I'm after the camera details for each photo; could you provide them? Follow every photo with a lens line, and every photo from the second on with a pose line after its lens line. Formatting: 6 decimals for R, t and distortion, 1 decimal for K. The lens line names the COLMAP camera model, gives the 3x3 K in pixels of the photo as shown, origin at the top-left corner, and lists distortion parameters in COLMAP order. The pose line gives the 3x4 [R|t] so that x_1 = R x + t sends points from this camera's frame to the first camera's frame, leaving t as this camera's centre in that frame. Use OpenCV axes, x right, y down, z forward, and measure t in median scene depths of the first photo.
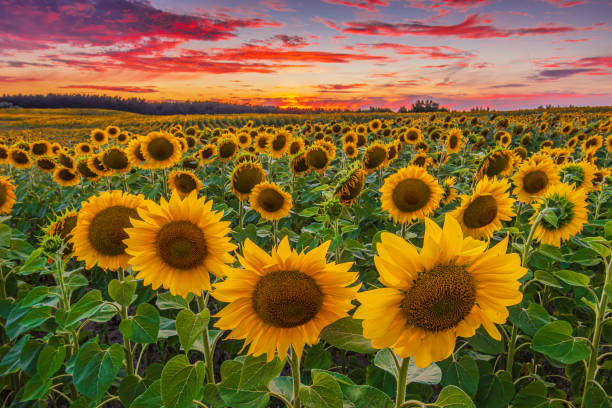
lens RADIAL K [[405.8, 0, 300.9], [0, 405.8, 199.0], [0, 0, 1]] dist [0.003492, 0.005509]
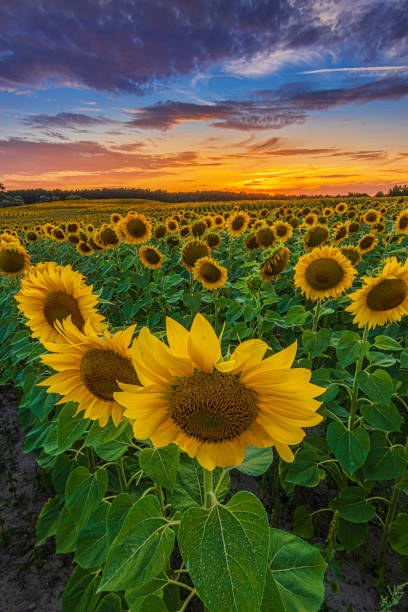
lens RADIAL K [[309.0, 0, 198.9], [0, 309.0, 311.6], [0, 0, 1]] dist [0.002029, 0.003105]
pose [[0.966728, 0.070812, -0.245809, 0.151813], [-0.036324, 0.989185, 0.142106, -0.014614], [0.253214, -0.128449, 0.958845, 0.131263]]
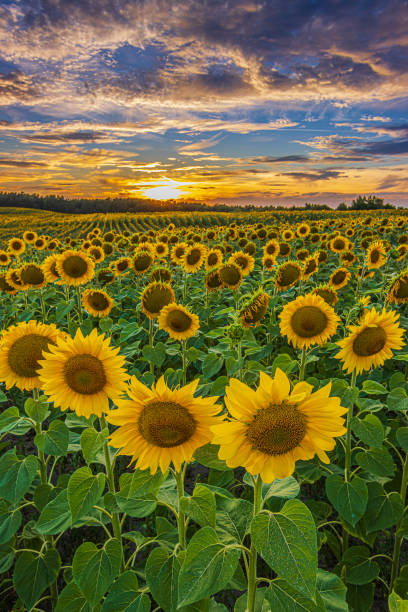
lens RADIAL K [[437.6, 0, 198.8], [0, 437.6, 311.7], [0, 0, 1]] dist [0.000236, 0.006172]
pose [[0.997763, 0.010900, -0.065957, 0.060261], [-0.009771, 0.999801, 0.017415, -0.048053], [0.066134, -0.016732, 0.997670, -0.124210]]
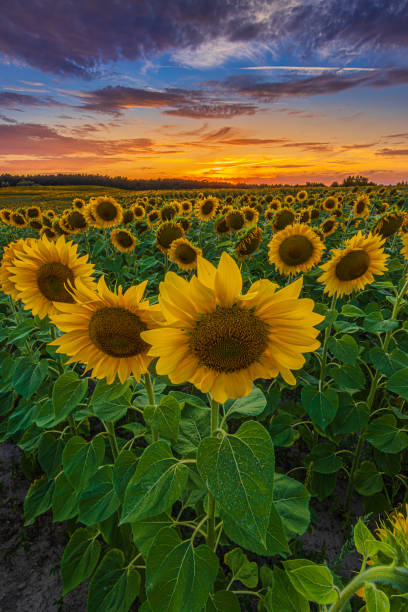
lens RADIAL K [[309.0, 0, 199.4], [0, 309.0, 311.2], [0, 0, 1]] dist [0.002029, 0.003105]
pose [[0.989680, 0.047828, -0.135075, 0.121754], [-0.024187, 0.984884, 0.171521, 0.015451], [0.141237, -0.166483, 0.975877, 0.088661]]
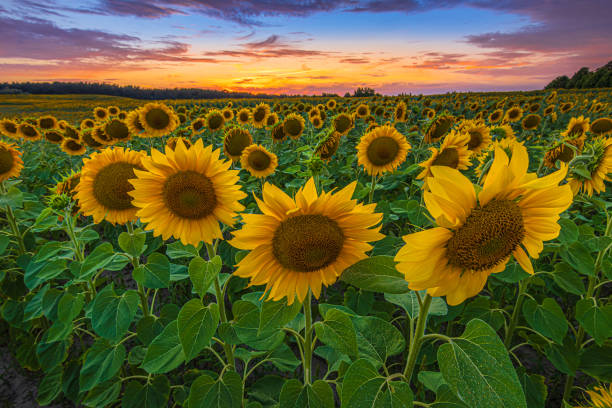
lens RADIAL K [[309.0, 0, 301.8], [0, 309.0, 199.7], [0, 0, 1]] dist [0.002029, 0.003105]
pose [[0.994947, -0.033985, 0.094473, -0.047760], [0.023397, 0.993544, 0.111007, 0.023830], [-0.097635, -0.108235, 0.989319, 0.113085]]
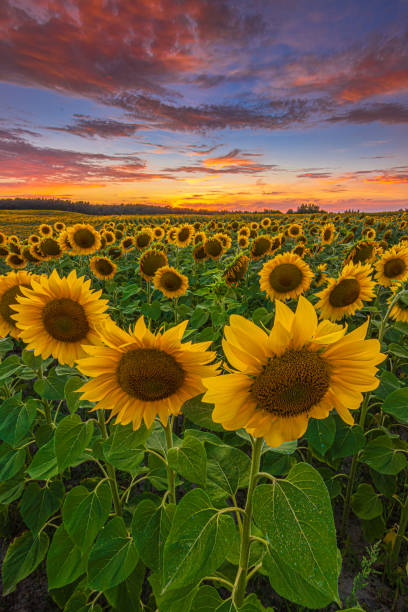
lens RADIAL K [[309.0, 0, 199.3], [0, 309.0, 311.9], [0, 0, 1]] dist [0.002029, 0.003105]
pose [[0.999486, 0.013209, -0.029207, 0.047268], [-0.010276, 0.995098, 0.098357, 0.002224], [0.030363, -0.098006, 0.994723, 0.093699]]
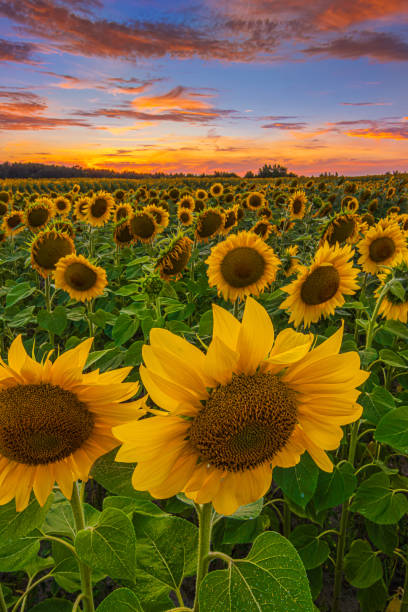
lens RADIAL K [[437.6, 0, 199.4], [0, 437.6, 311.1], [0, 0, 1]] dist [0.000236, 0.006172]
pose [[0.991250, -0.032815, 0.127853, 0.060099], [0.021605, 0.995877, 0.088099, -0.000611], [-0.130217, -0.084566, 0.987872, 0.104502]]
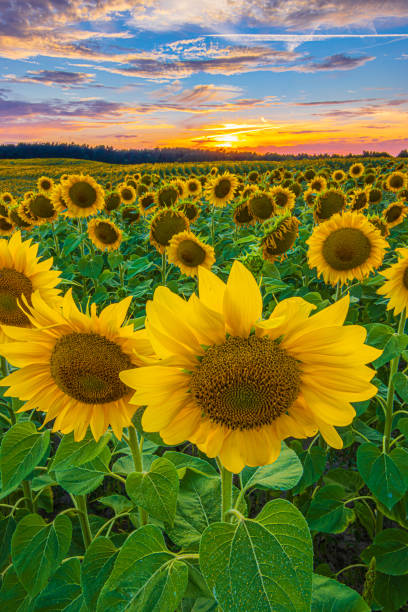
lens RADIAL K [[437.6, 0, 198.3], [0, 437.6, 311.0], [0, 0, 1]] dist [0.000236, 0.006172]
pose [[0.984756, 0.043844, -0.168325, 0.126626], [-0.022814, 0.991908, 0.124896, 0.009819], [0.172439, -0.119152, 0.977787, 0.089643]]
